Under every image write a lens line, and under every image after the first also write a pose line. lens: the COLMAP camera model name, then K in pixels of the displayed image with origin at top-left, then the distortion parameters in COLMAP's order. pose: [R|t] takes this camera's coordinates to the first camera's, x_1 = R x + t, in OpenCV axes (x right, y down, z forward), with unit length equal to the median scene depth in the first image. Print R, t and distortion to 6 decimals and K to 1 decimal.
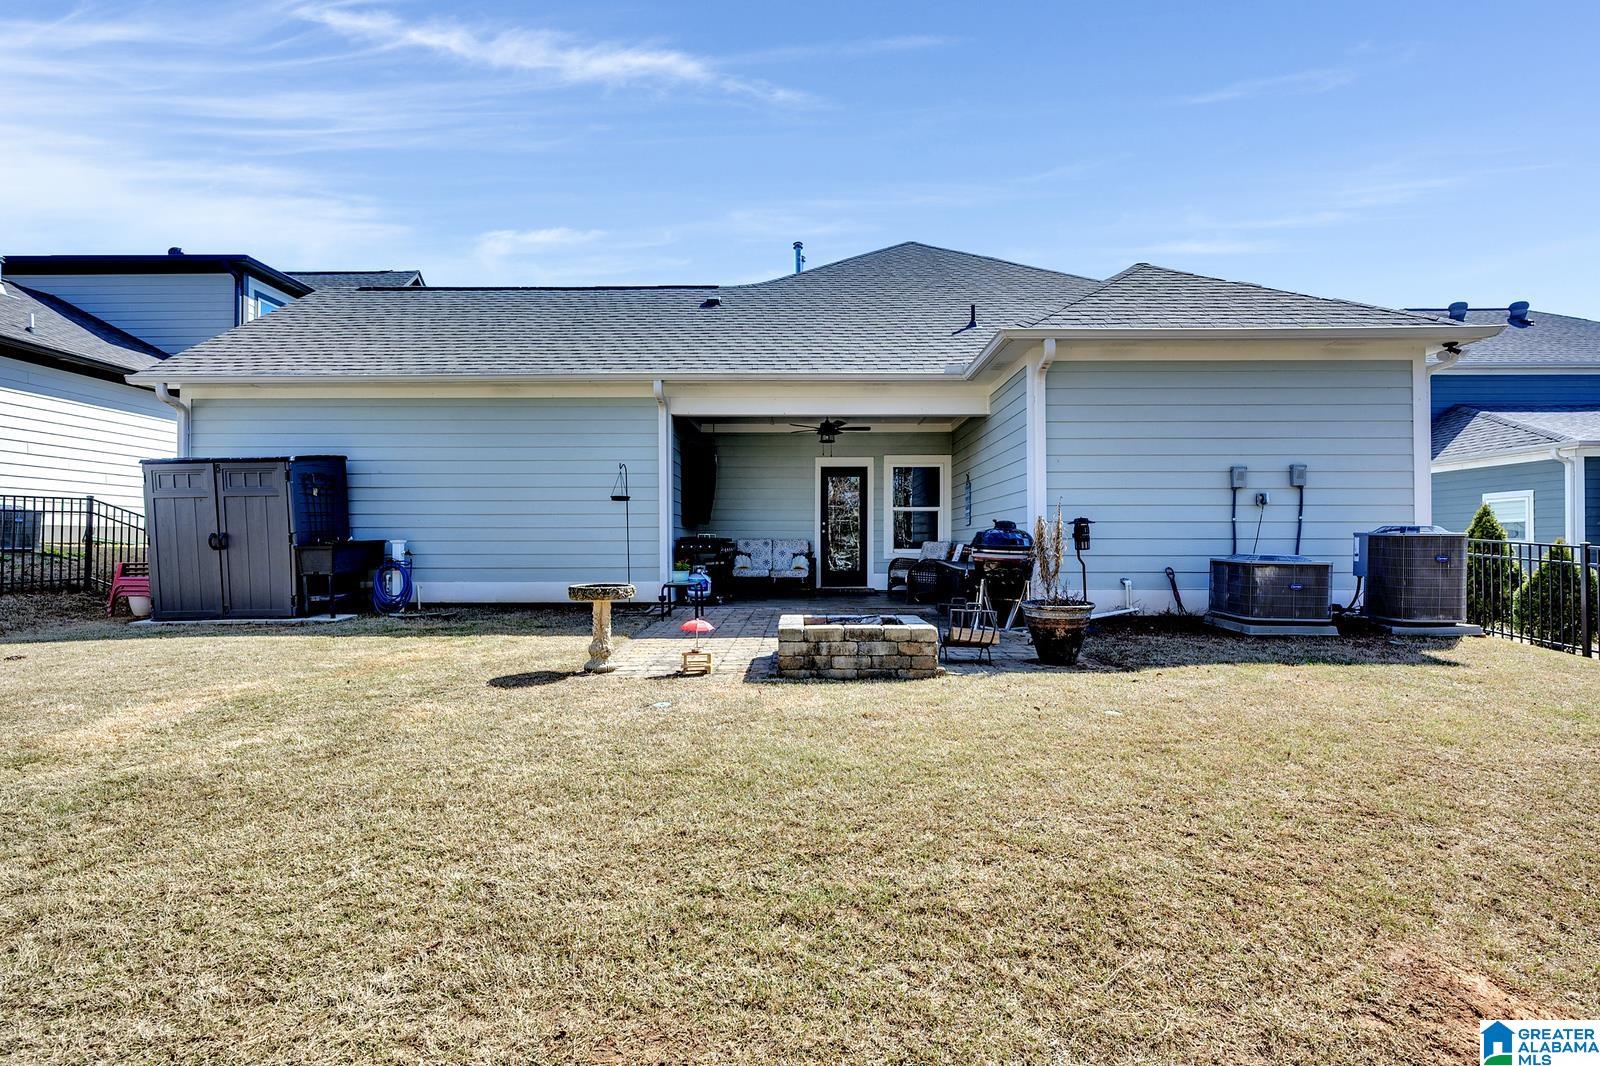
lens RADIAL K [[628.7, 0, 801.8], [0, 628.7, 540.0], [0, 0, 1]] dist [-0.000078, -0.000004]
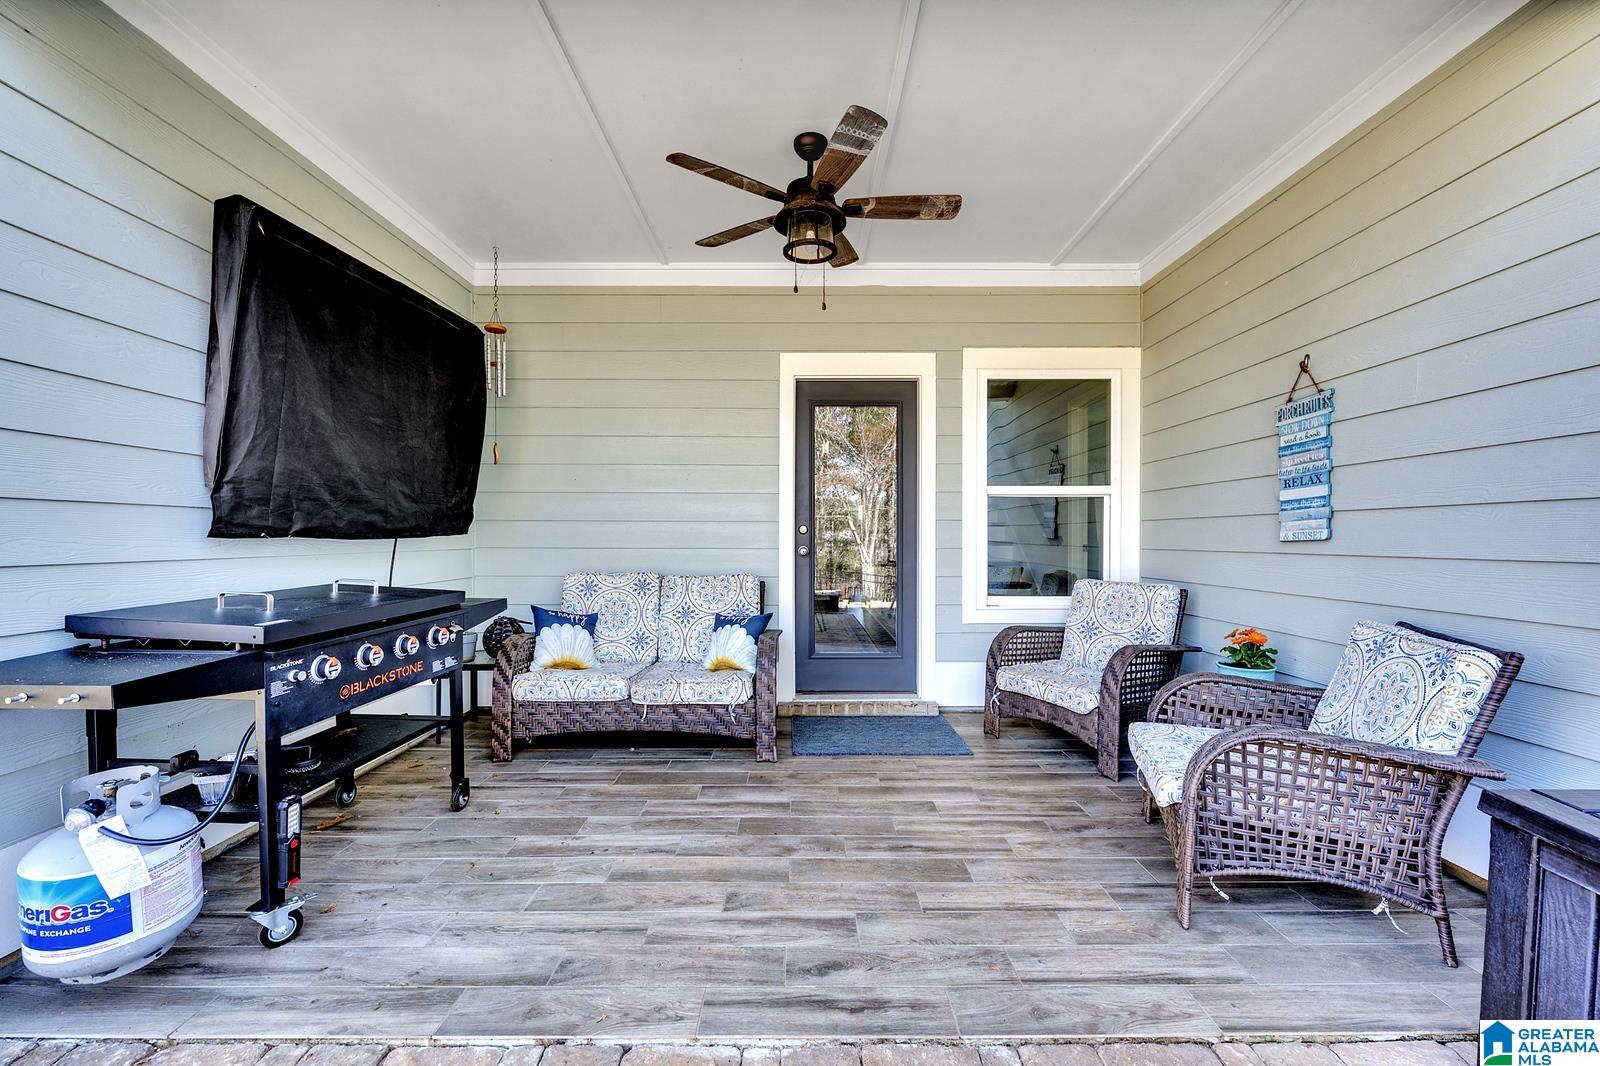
lens RADIAL K [[628.7, 0, 801.1], [0, 628.7, 533.0], [0, 0, 1]] dist [-0.000078, -0.000004]
pose [[0.999919, -0.001203, 0.012640, 0.028914], [0.001202, 0.999999, 0.000109, -0.024270], [-0.012640, -0.000094, 0.999920, 0.627374]]
